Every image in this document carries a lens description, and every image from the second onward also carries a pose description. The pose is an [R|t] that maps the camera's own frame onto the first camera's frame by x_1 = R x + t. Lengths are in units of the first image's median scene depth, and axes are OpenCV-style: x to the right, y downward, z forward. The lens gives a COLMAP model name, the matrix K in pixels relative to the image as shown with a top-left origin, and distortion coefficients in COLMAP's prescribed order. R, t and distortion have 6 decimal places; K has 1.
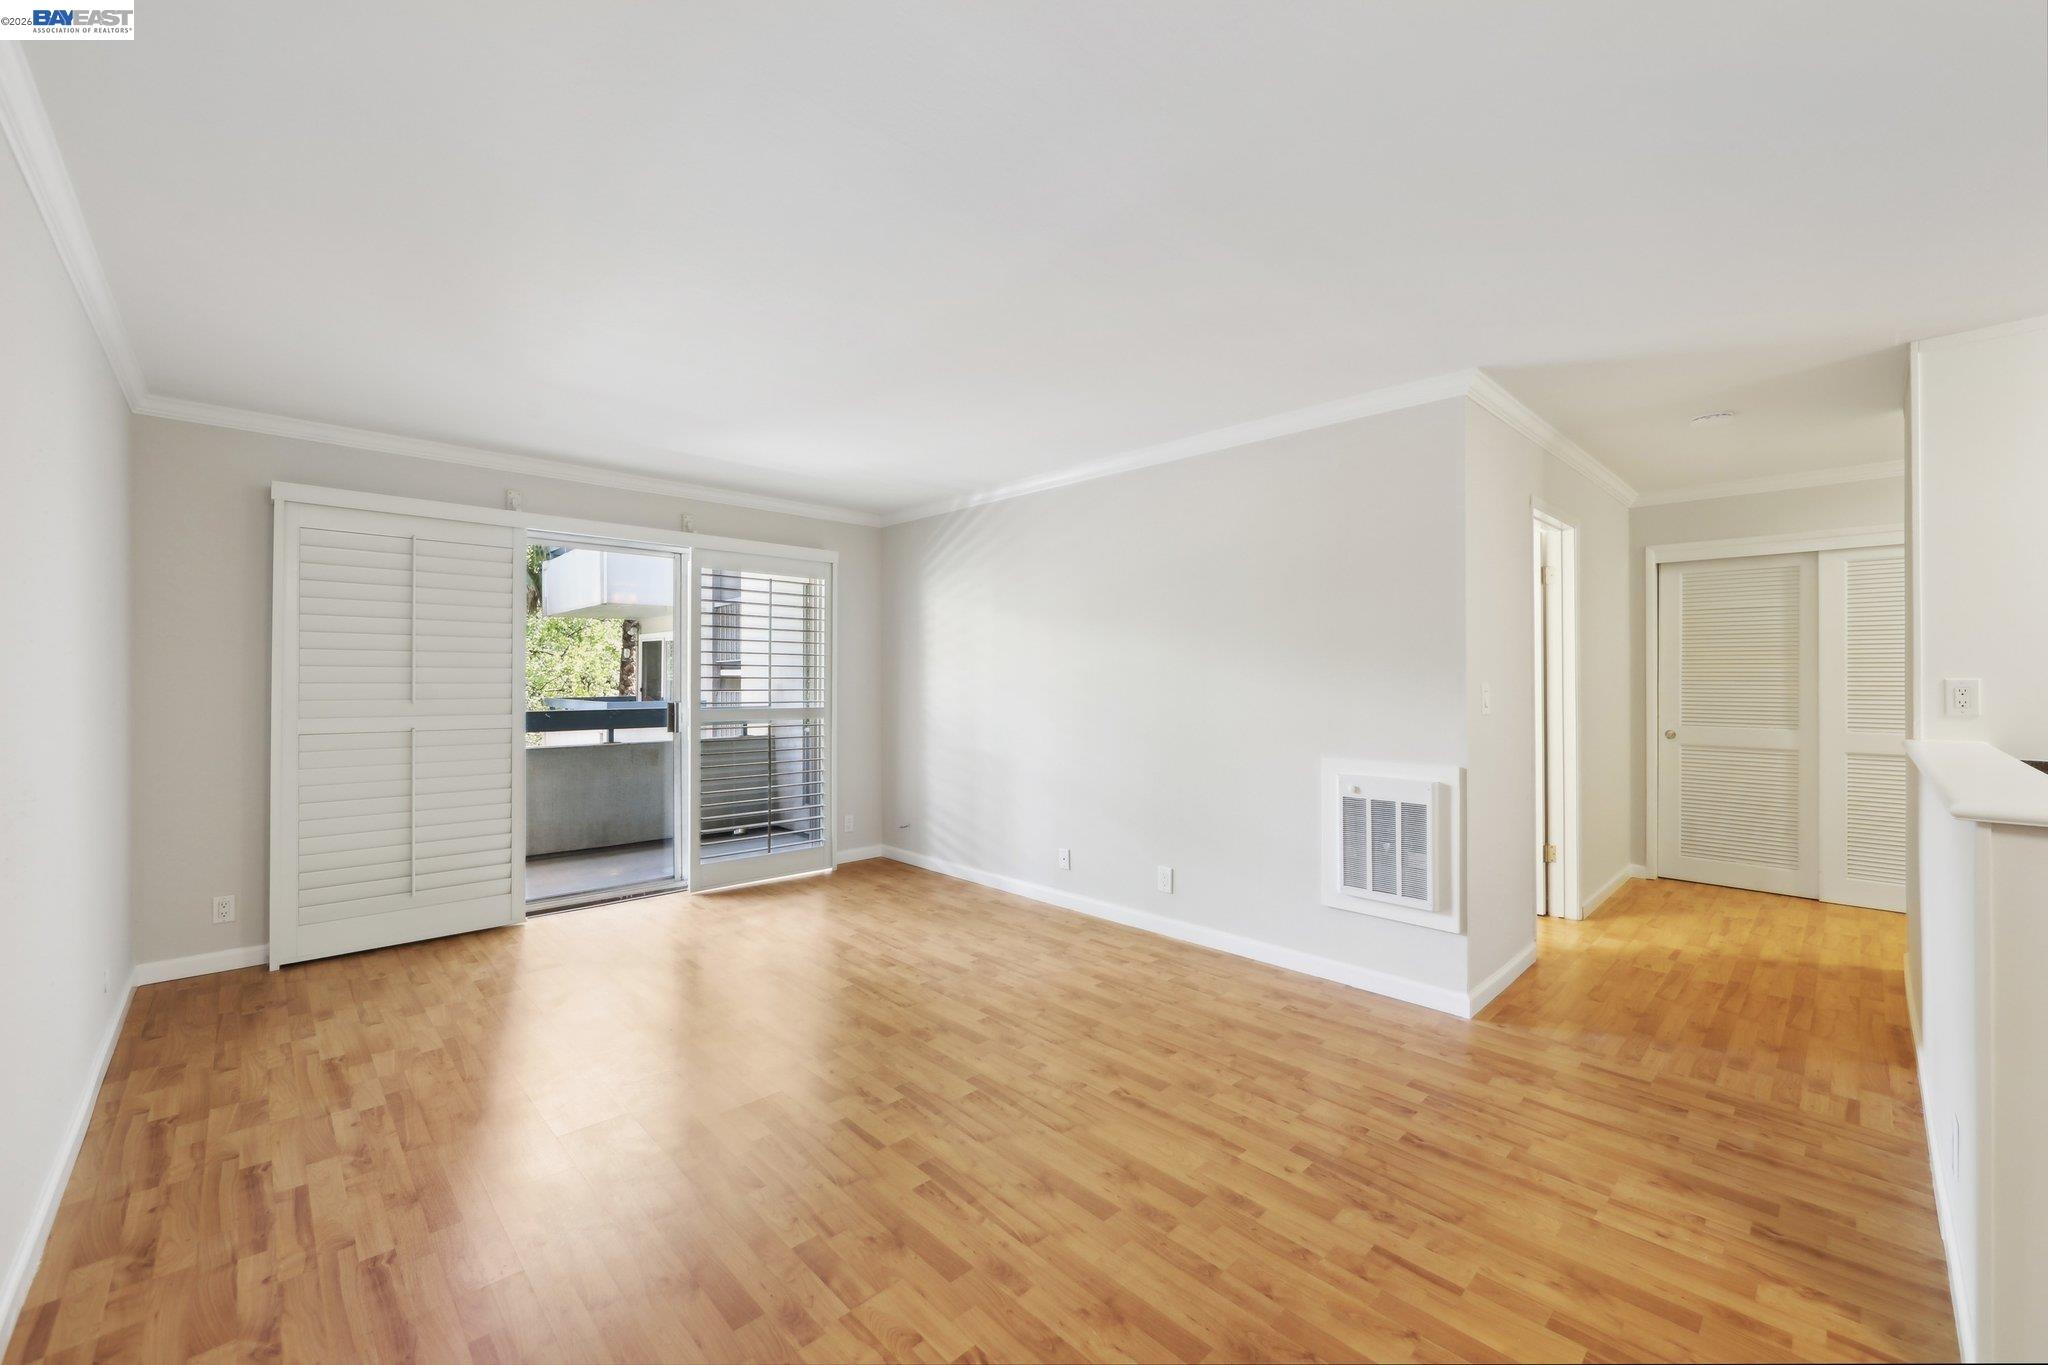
lens RADIAL K [[809.5, 0, 1029.5], [0, 809.5, 681.6], [0, 0, 1]] dist [-0.008755, 0.000297]
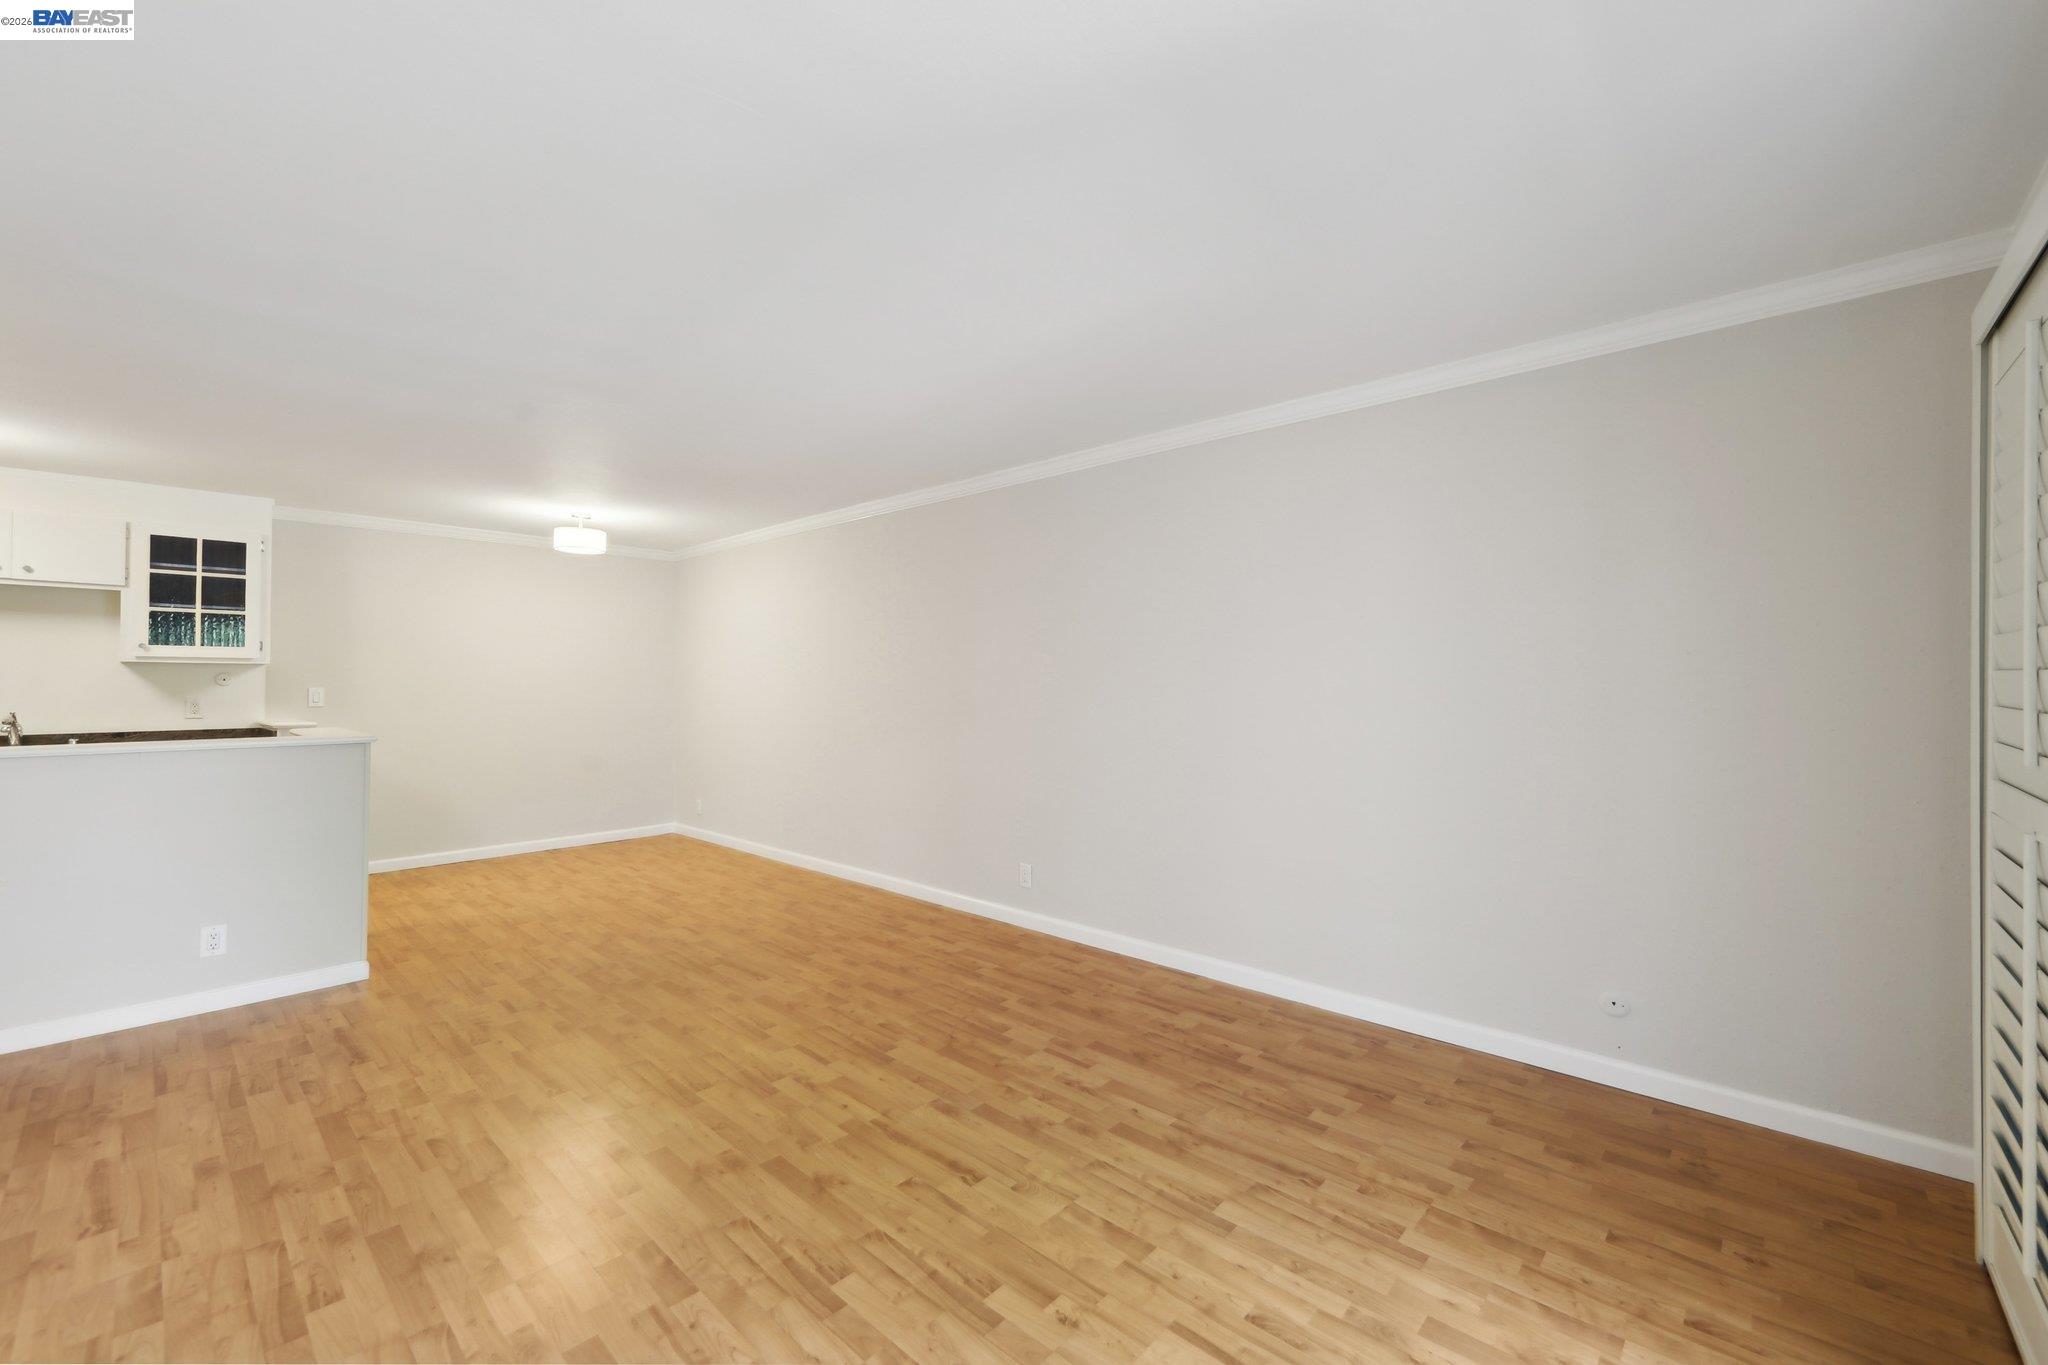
lens RADIAL K [[836.1, 0, 1030.1], [0, 836.1, 666.5], [0, 0, 1]] dist [-0.004267, 0.000905]
pose [[-0.998703, -0.001646, -0.050897, -0.327568], [-0.000754, 0.999846, -0.017532, -0.008849], [0.050918, -0.017471, -0.998550, 1.588458]]
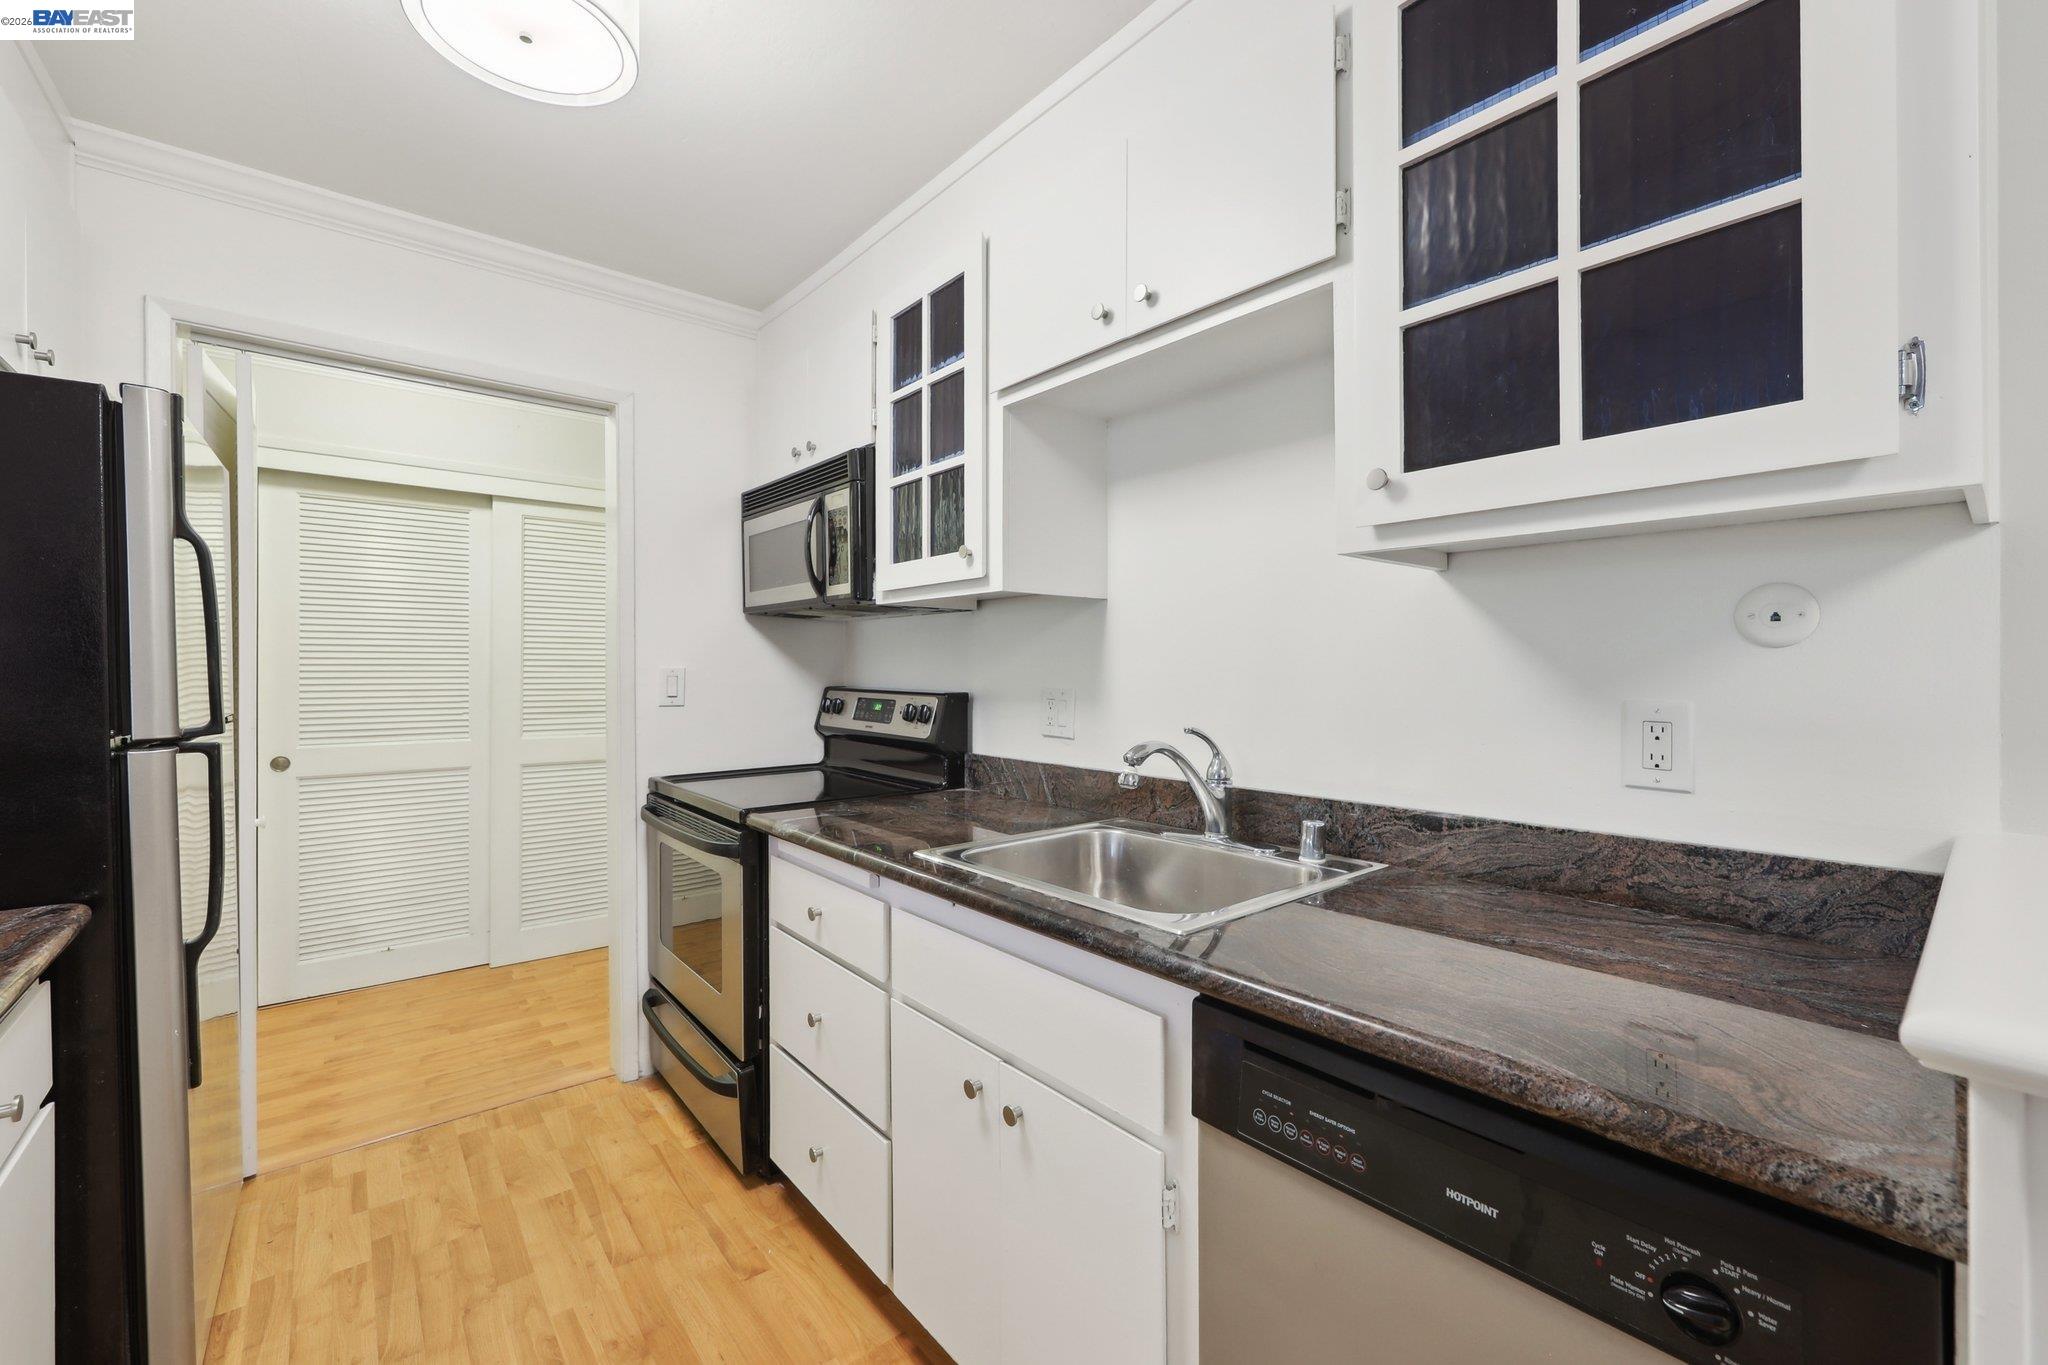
lens RADIAL K [[836.1, 0, 1030.1], [0, 836.1, 666.5], [0, 0, 1]] dist [-0.004267, 0.000905]
pose [[0.079663, 0.004366, 0.996812, 0.758162], [0.008335, 0.999953, -0.005046, 0.007909], [-0.996787, 0.008710, 0.079623, 0.213464]]
